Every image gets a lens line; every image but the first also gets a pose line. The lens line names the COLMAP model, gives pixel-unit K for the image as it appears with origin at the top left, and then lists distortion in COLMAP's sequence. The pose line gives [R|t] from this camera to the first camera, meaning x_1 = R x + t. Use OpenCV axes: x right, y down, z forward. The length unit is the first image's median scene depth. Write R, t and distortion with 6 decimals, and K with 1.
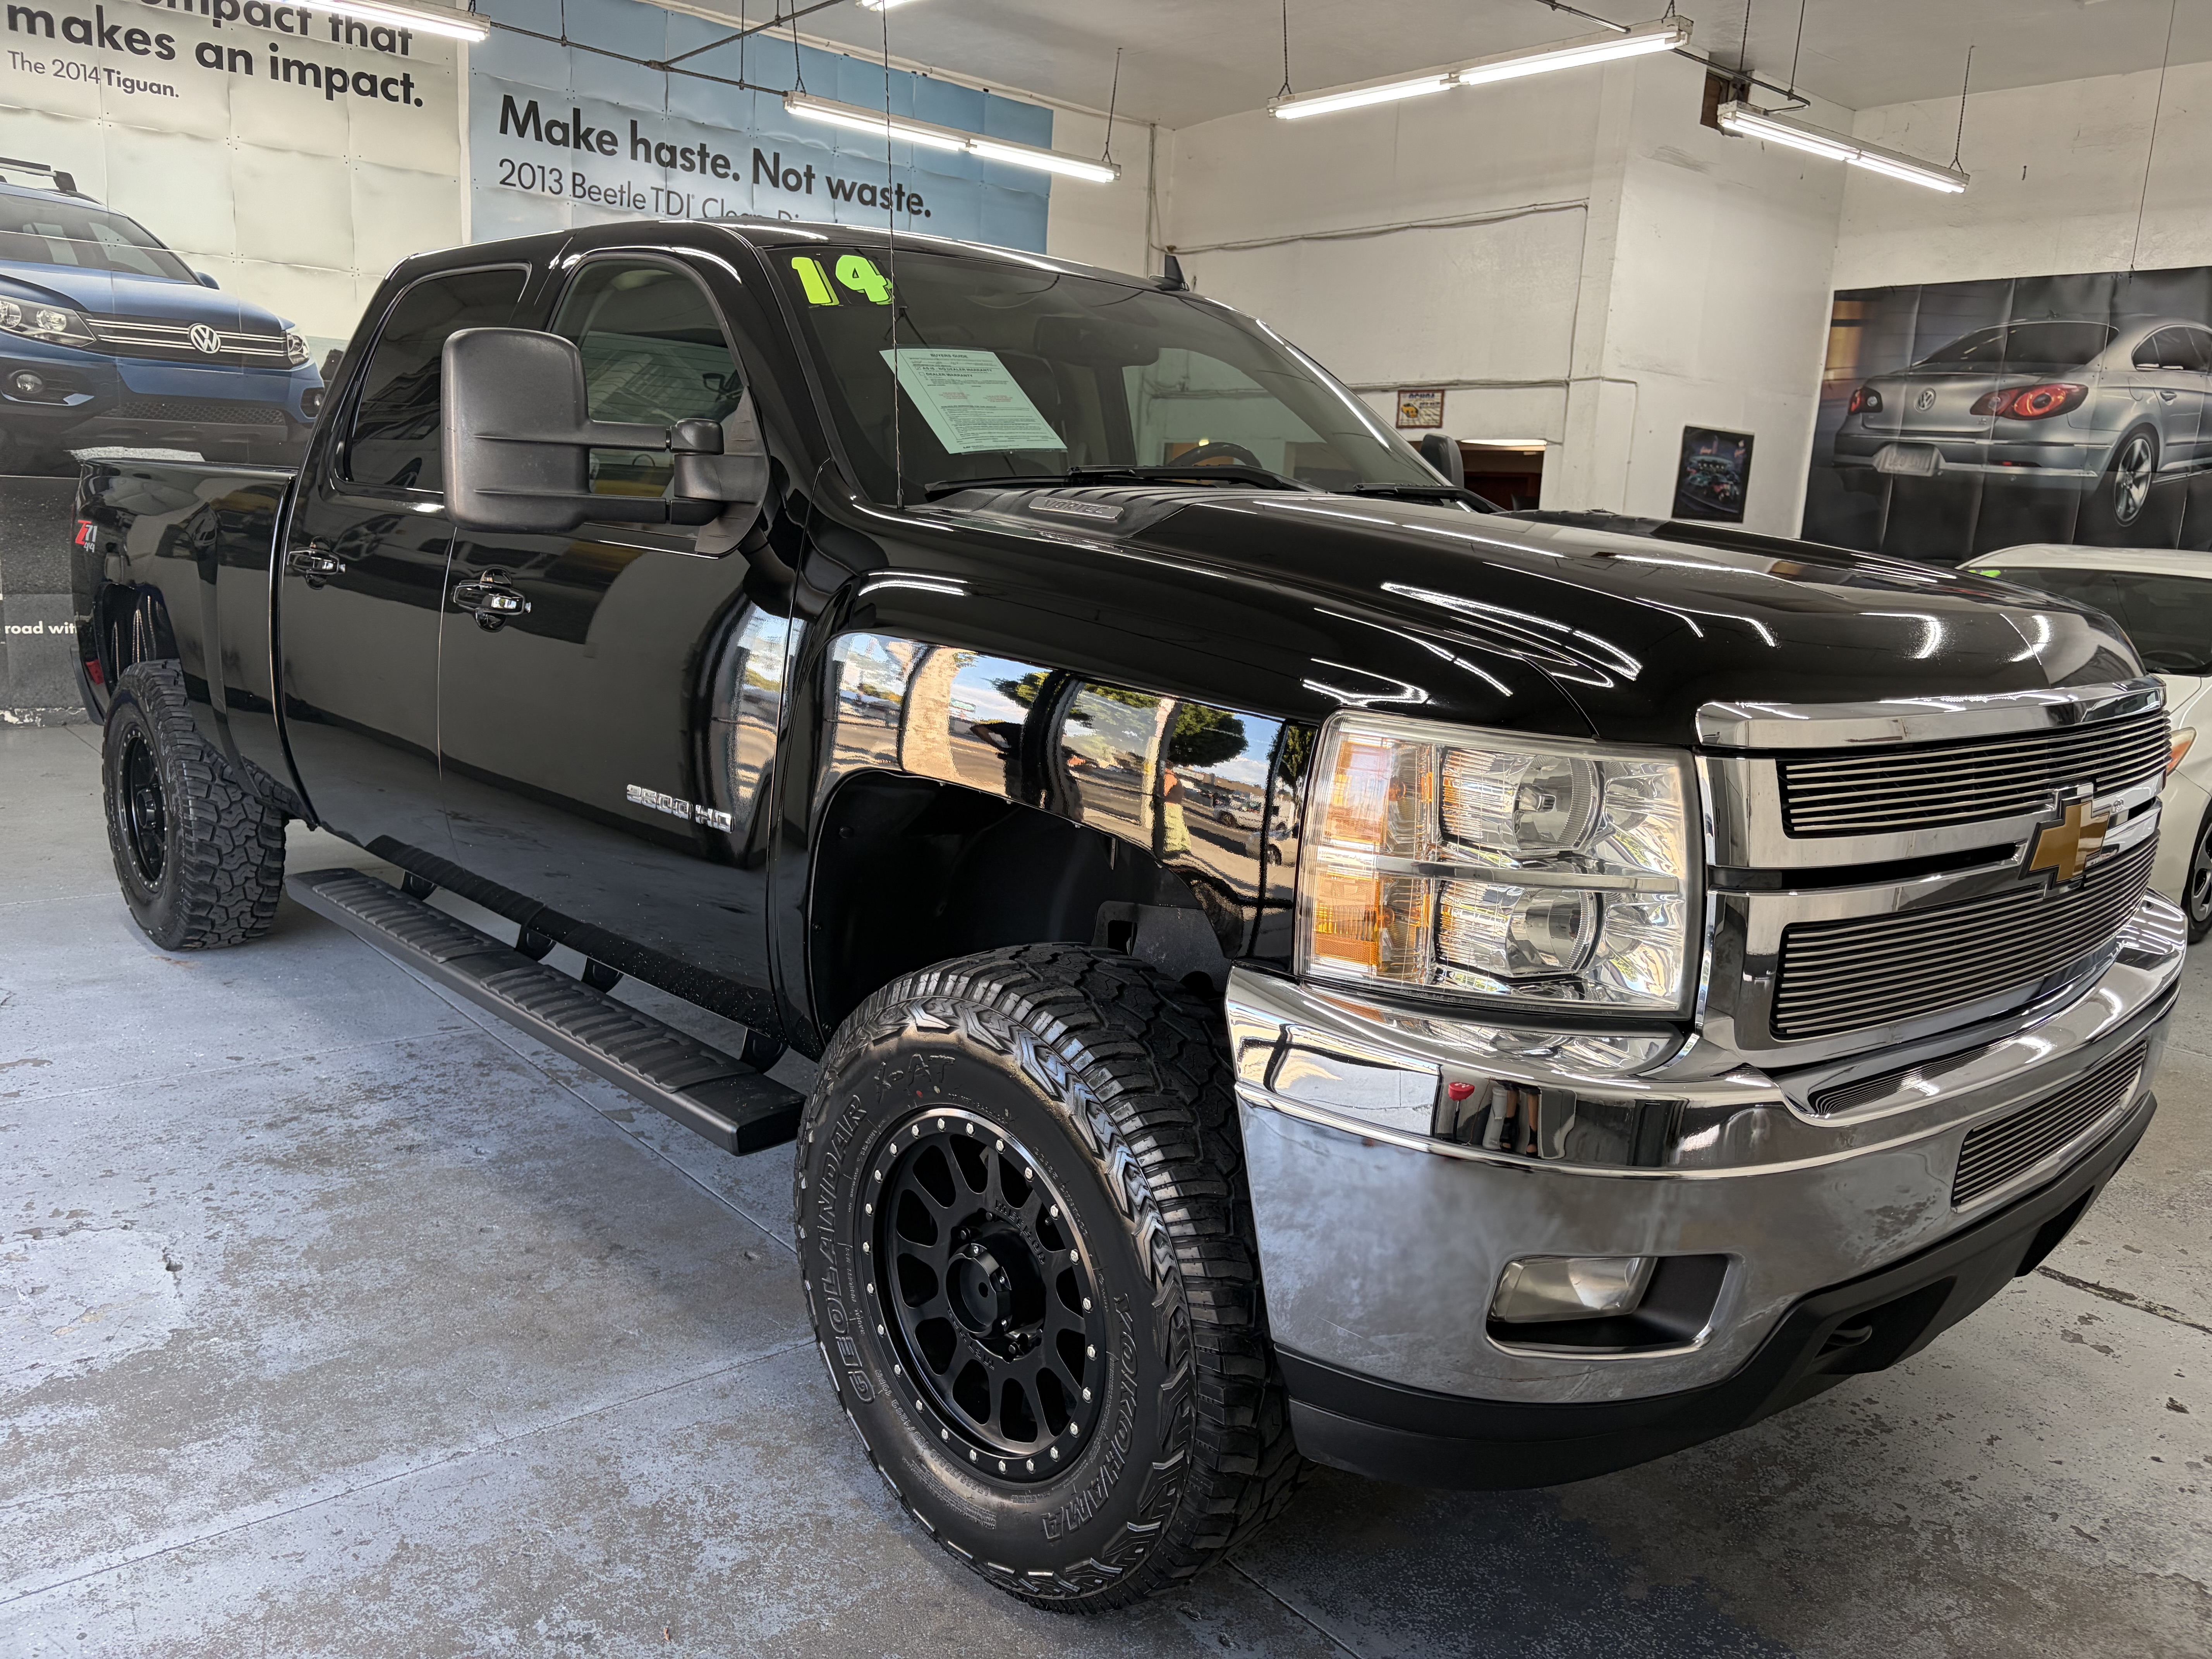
lens RADIAL K [[1675.9, 0, 1100.0], [0, 1675.9, 838.9], [0, 0, 1]] dist [0.036279, -0.031628]
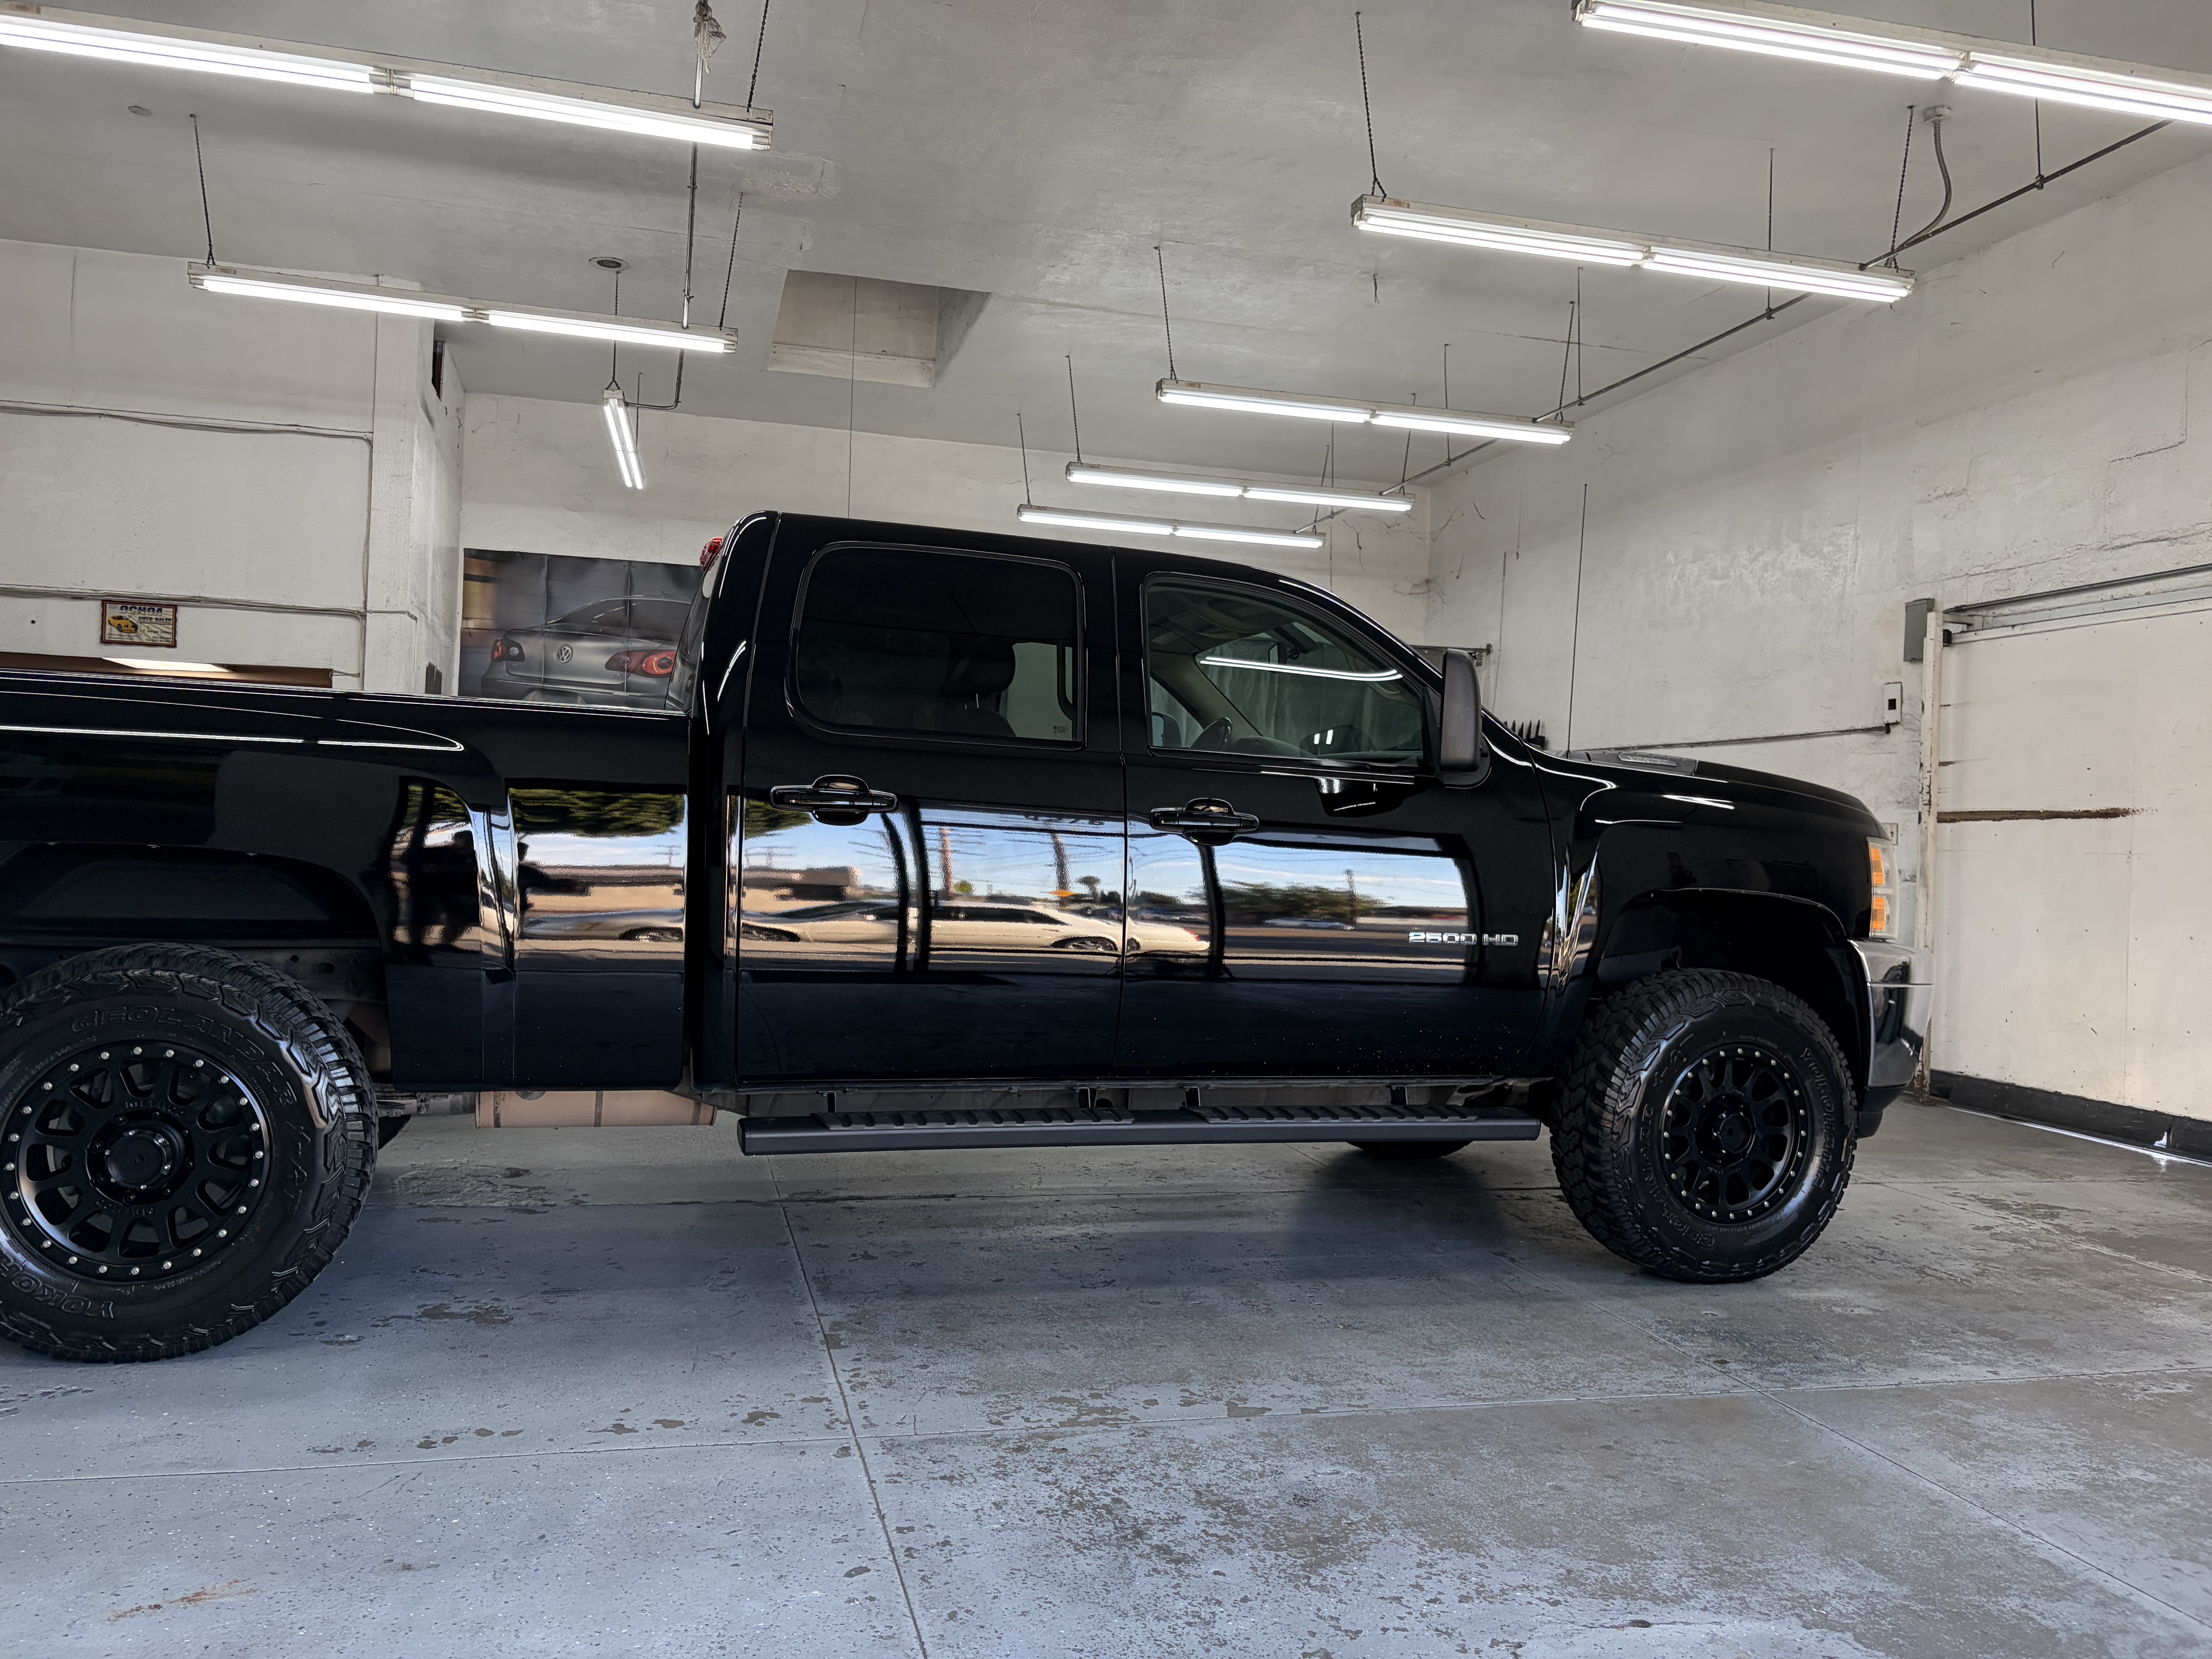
lens RADIAL K [[1675.9, 0, 1087.9], [0, 1675.9, 813.8], [0, 0, 1]] dist [0.036279, -0.031628]
pose [[0.429572, -0.021090, 0.902786, -0.428808], [0.159169, 0.985843, -0.052707, -0.043004], [-0.888894, 0.166337, 0.426848, 0.248529]]
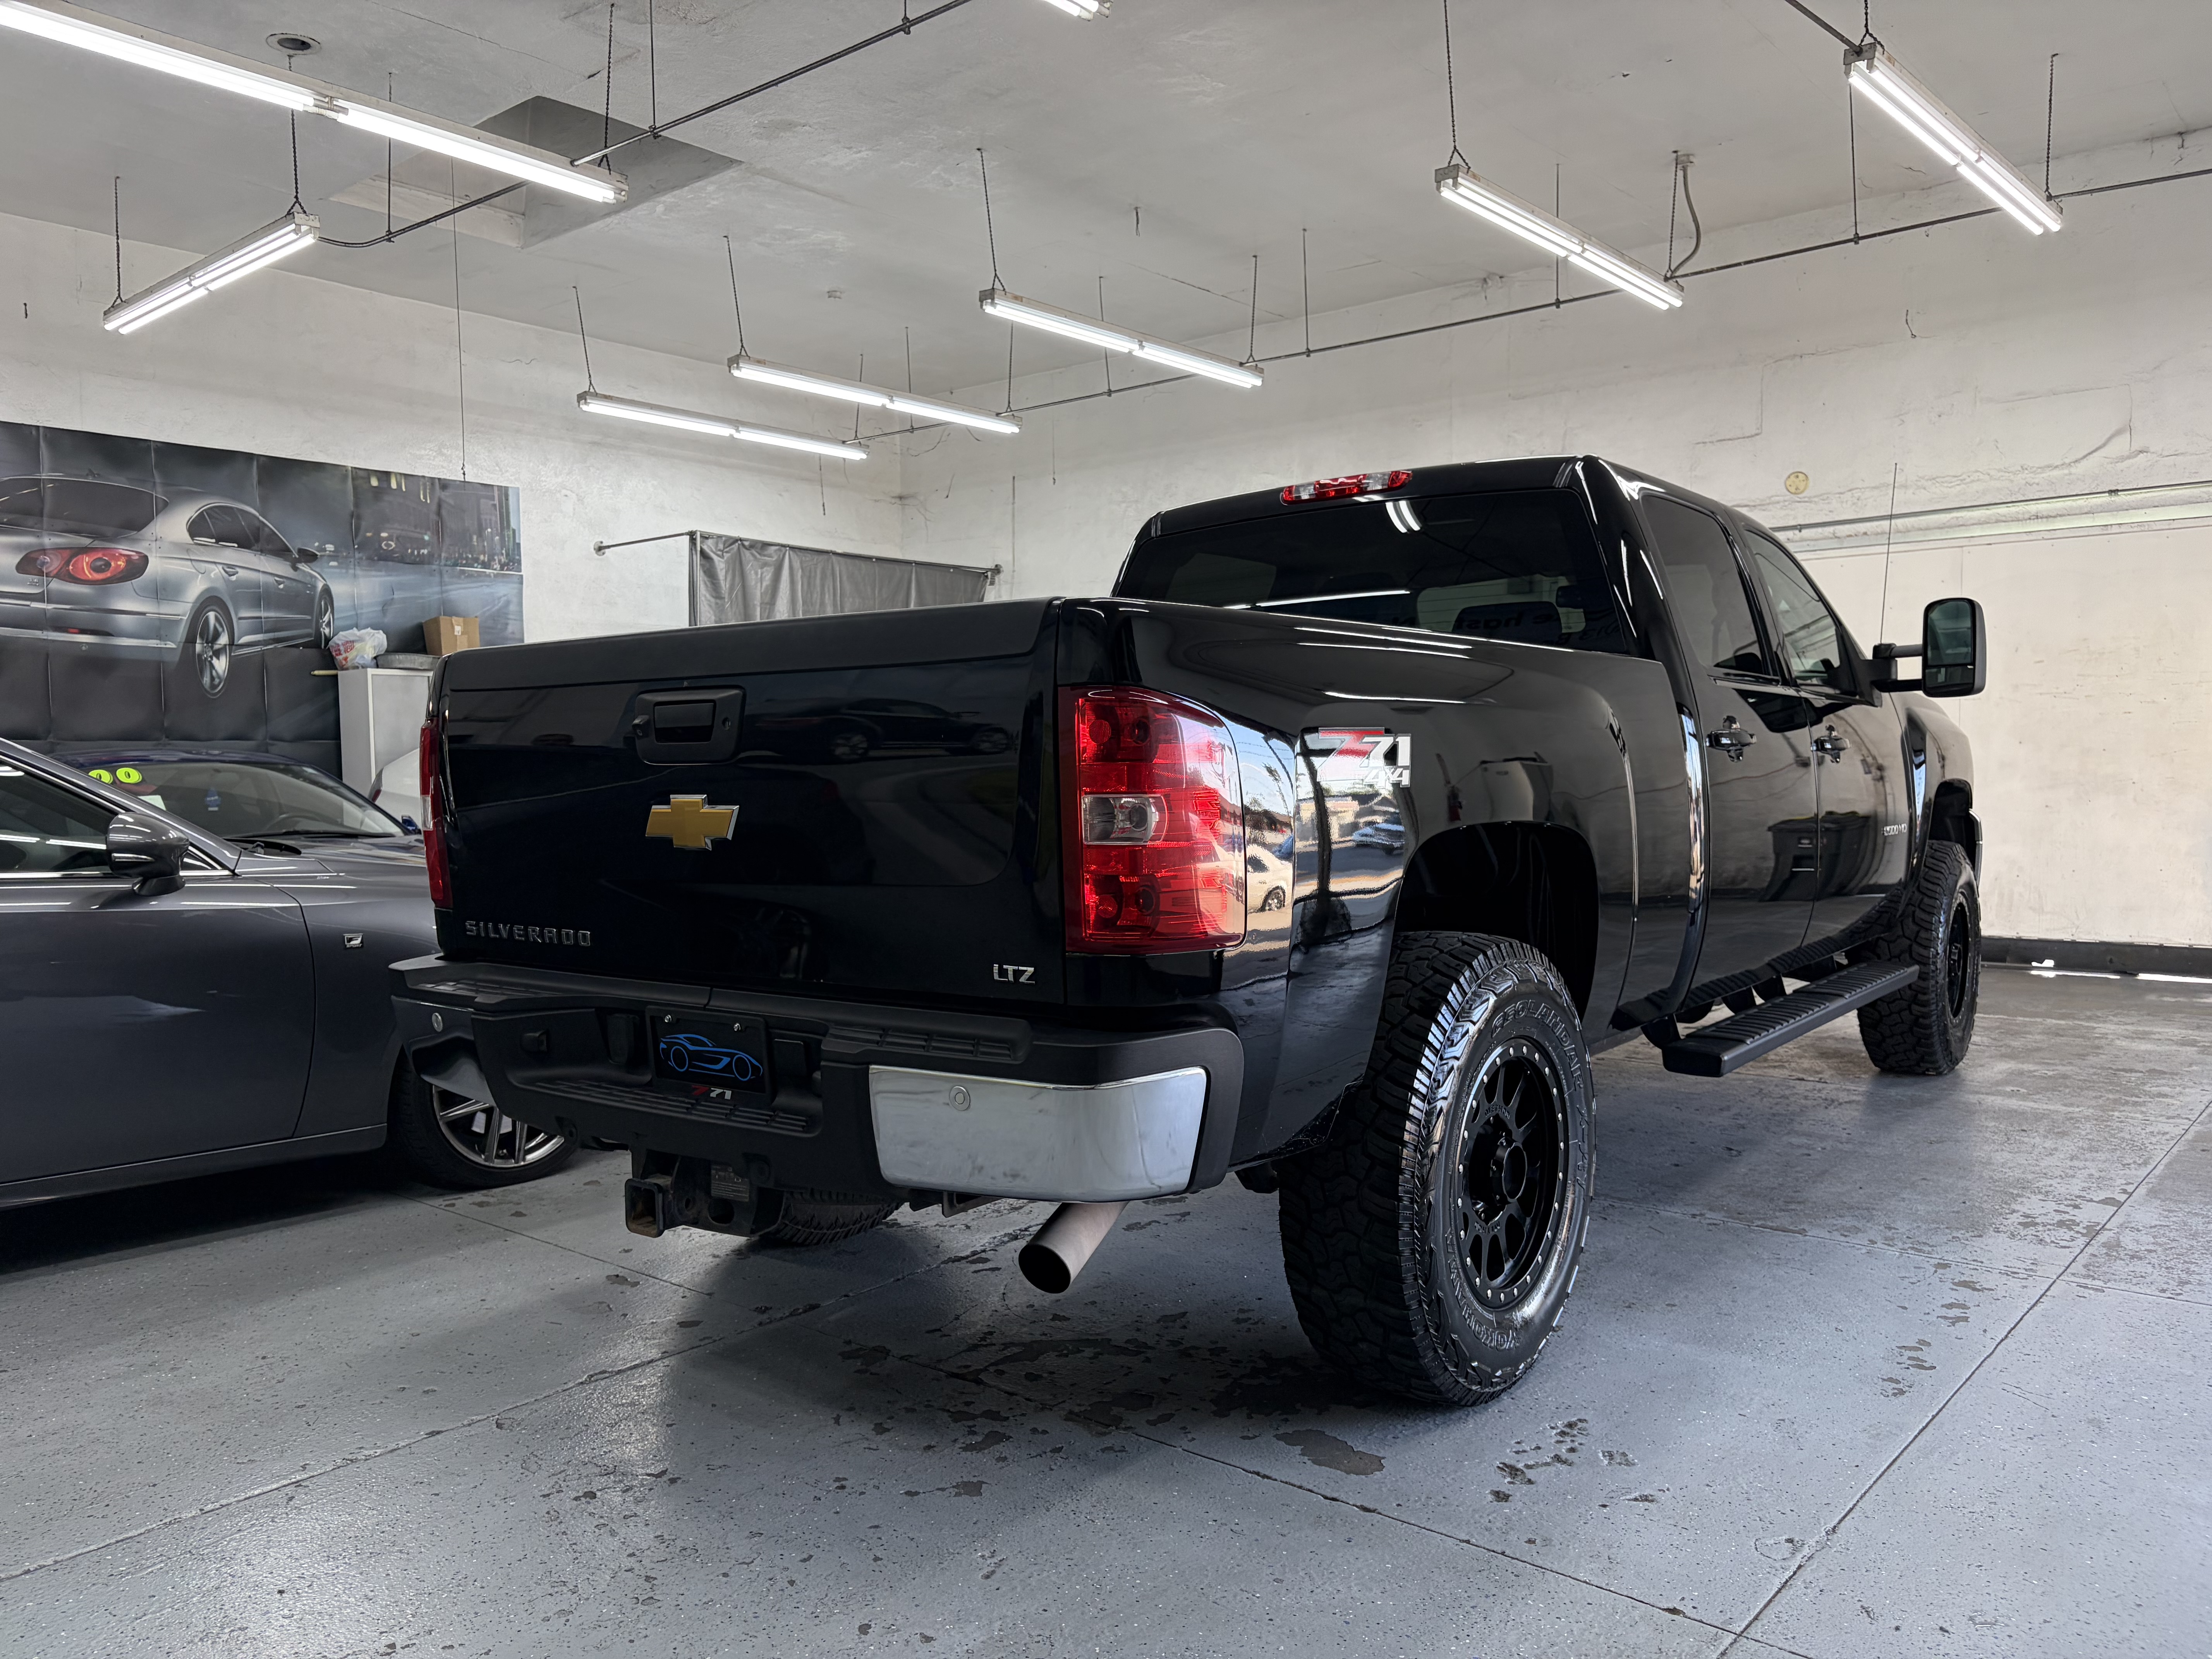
lens RADIAL K [[1675.9, 0, 1111.5], [0, 1675.9, 837.5], [0, 0, 1]] dist [0.036279, -0.031628]
pose [[-0.177640, -0.094800, 0.979519, -0.485588], [0.192856, 0.972695, 0.129115, -0.135679], [-0.965013, 0.211842, -0.154507, 0.683992]]
